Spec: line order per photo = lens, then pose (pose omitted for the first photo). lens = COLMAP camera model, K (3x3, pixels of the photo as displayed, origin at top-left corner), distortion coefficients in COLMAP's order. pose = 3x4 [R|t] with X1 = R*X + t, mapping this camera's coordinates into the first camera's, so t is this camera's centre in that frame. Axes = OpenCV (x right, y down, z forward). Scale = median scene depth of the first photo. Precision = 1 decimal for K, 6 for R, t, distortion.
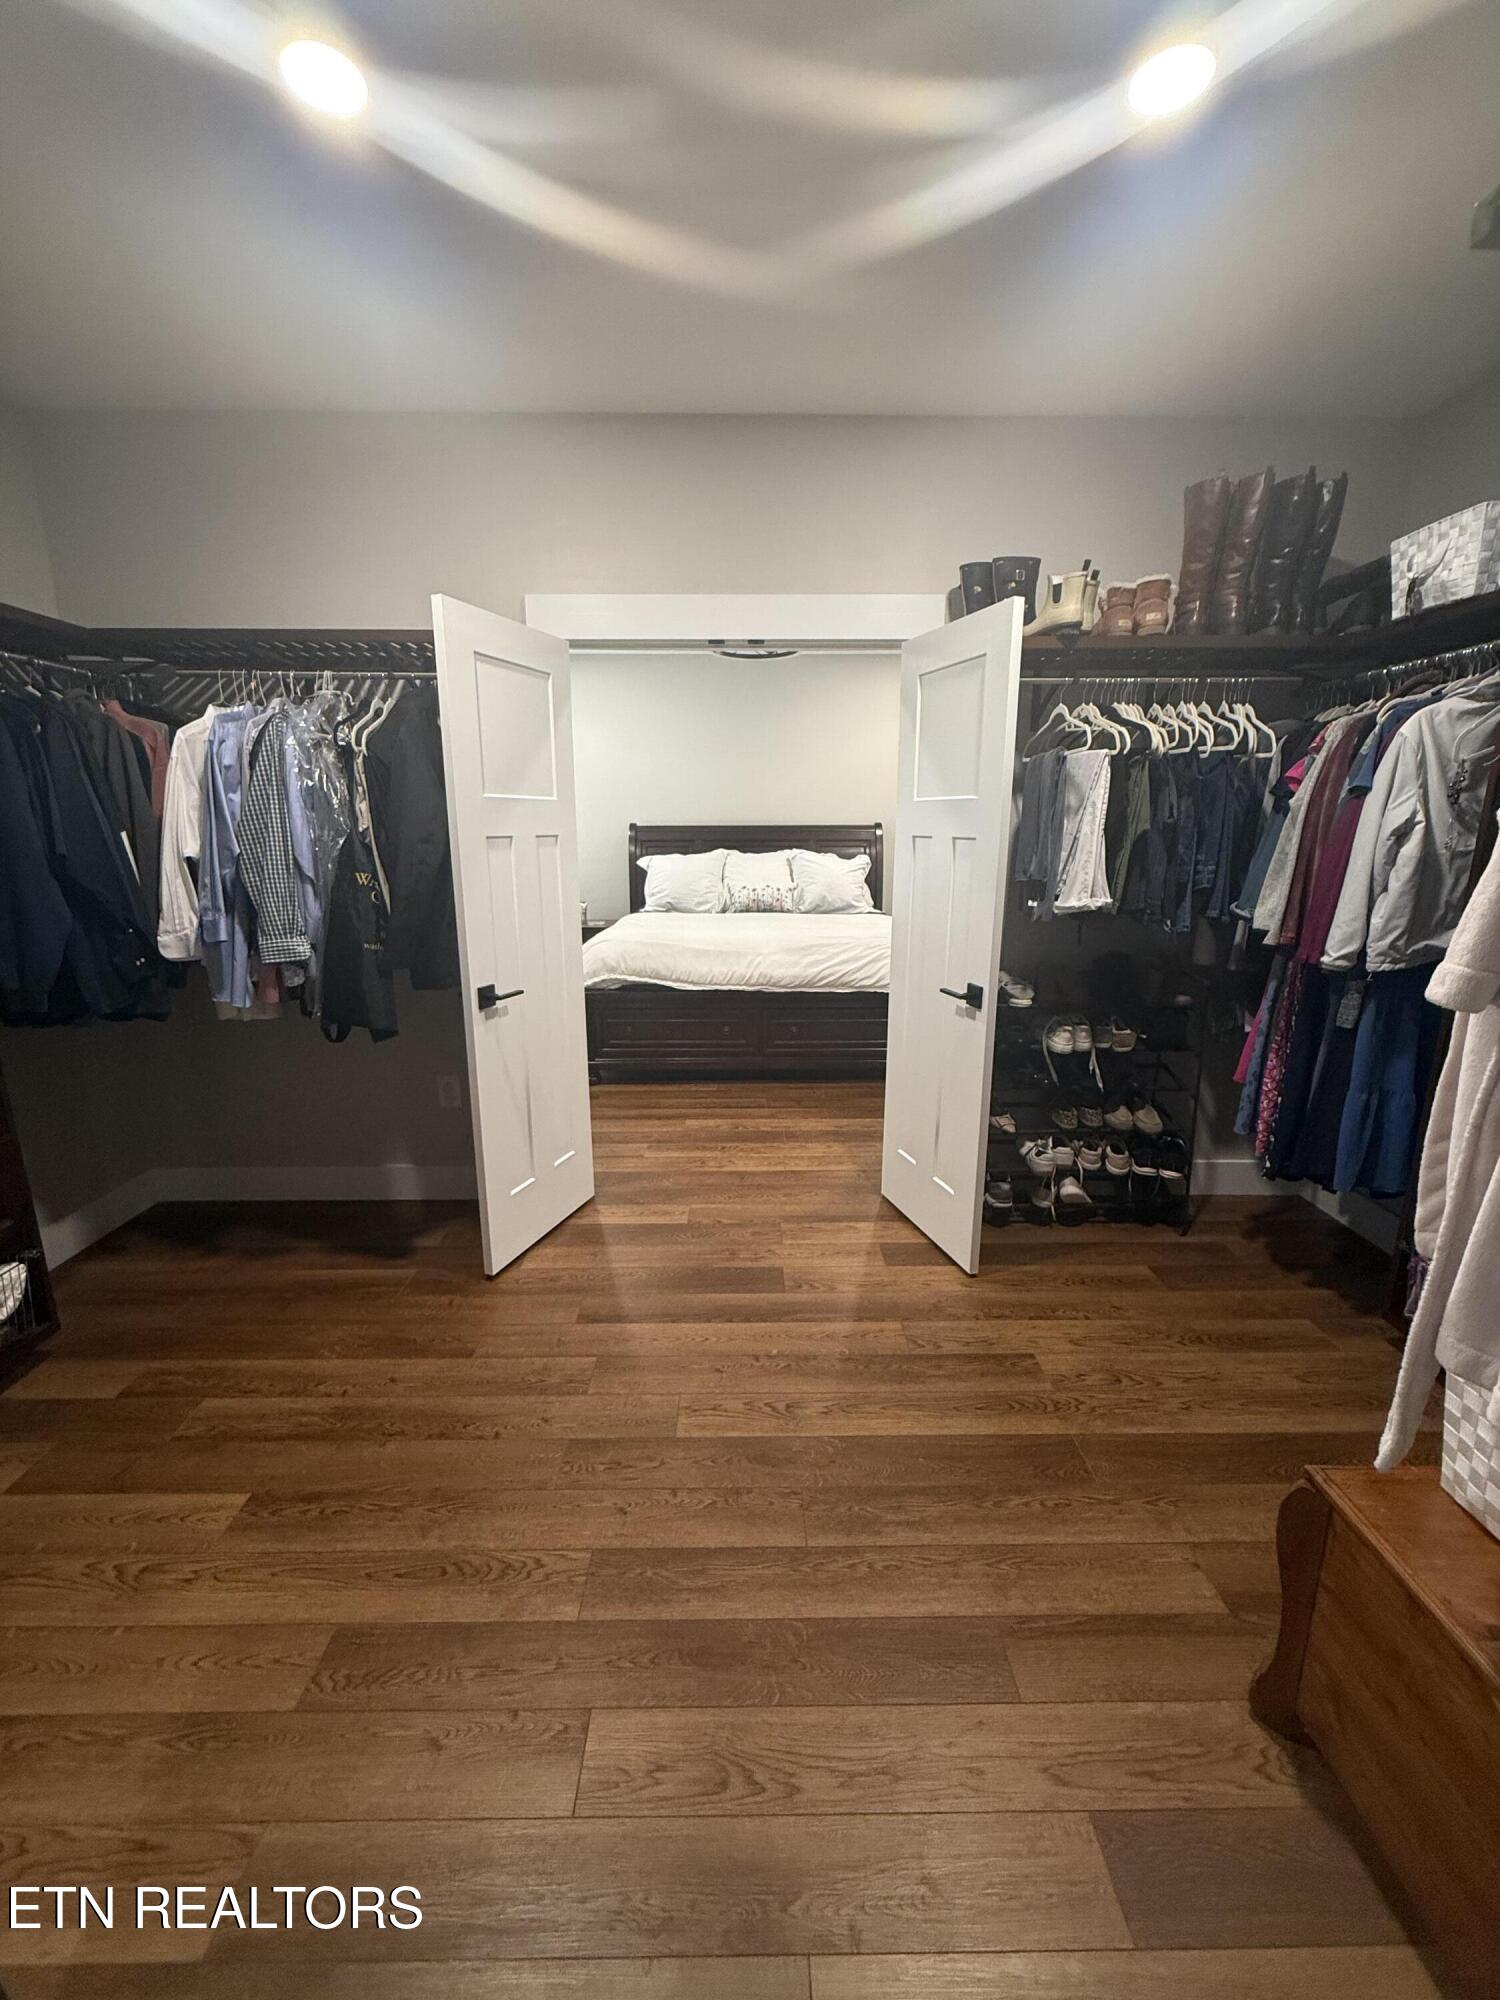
lens RADIAL K [[800.8, 0, 748.5], [0, 800.8, 998.8], [0, 0, 1]] dist [-0.002114, -0.000028]
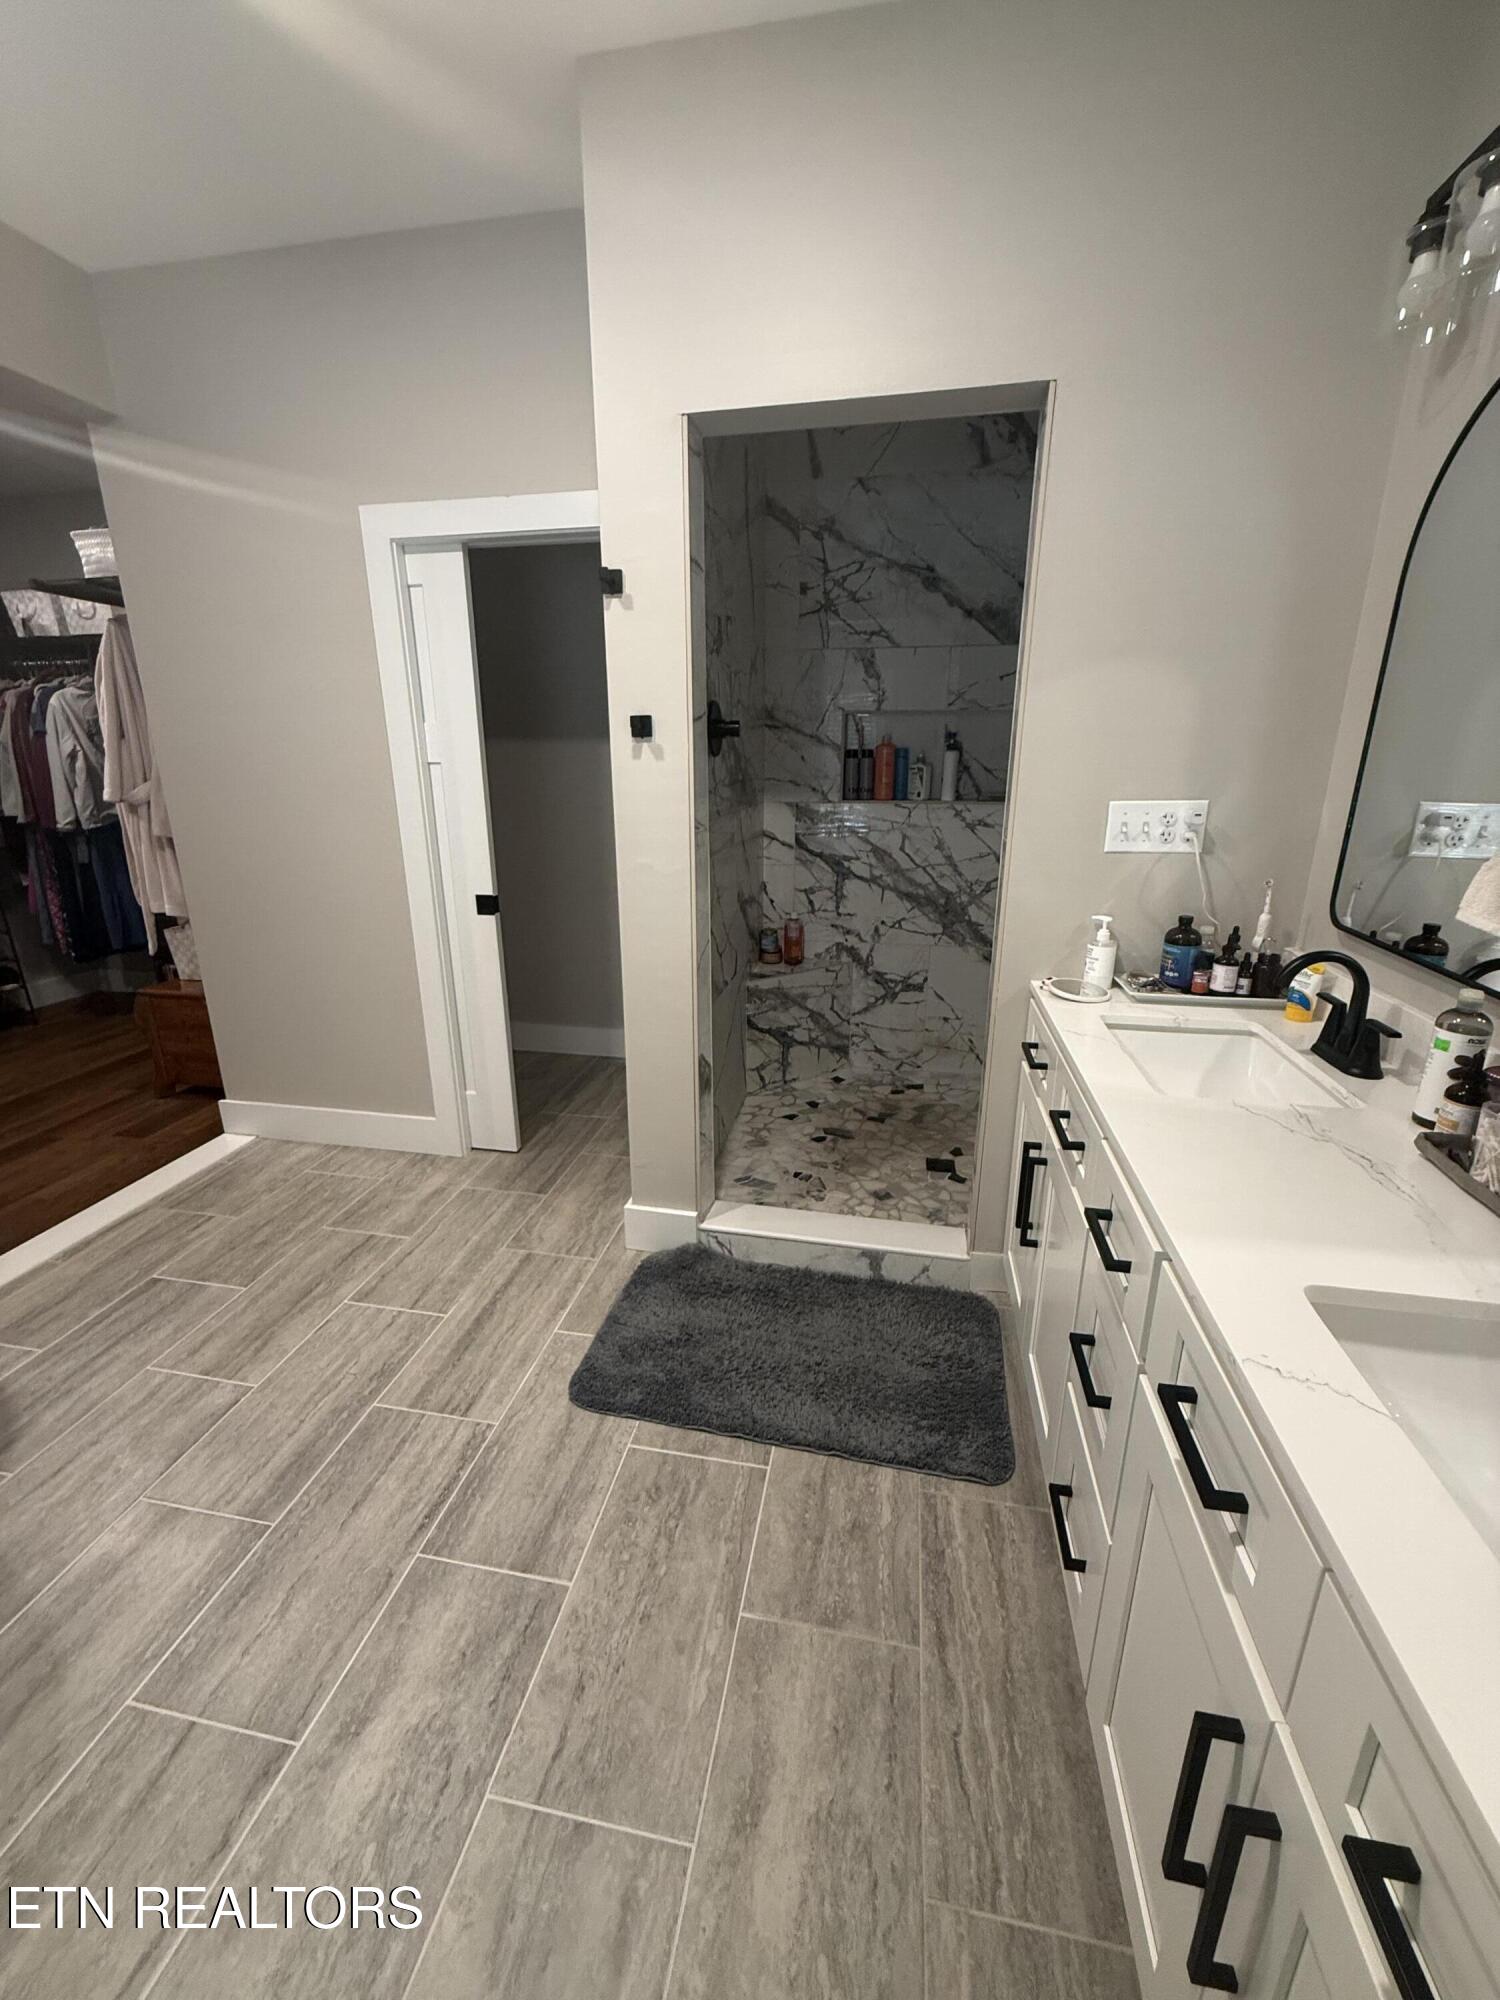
lens RADIAL K [[800.8, 0, 747.9], [0, 800.8, 997.3], [0, 0, 1]] dist [-0.002114, -0.000028]
pose [[0.201571, -0.283847, 0.937443, -0.833309], [0.210702, 0.947247, 0.241509, 0.222841], [-0.956542, 0.148840, 0.250745, -0.963197]]
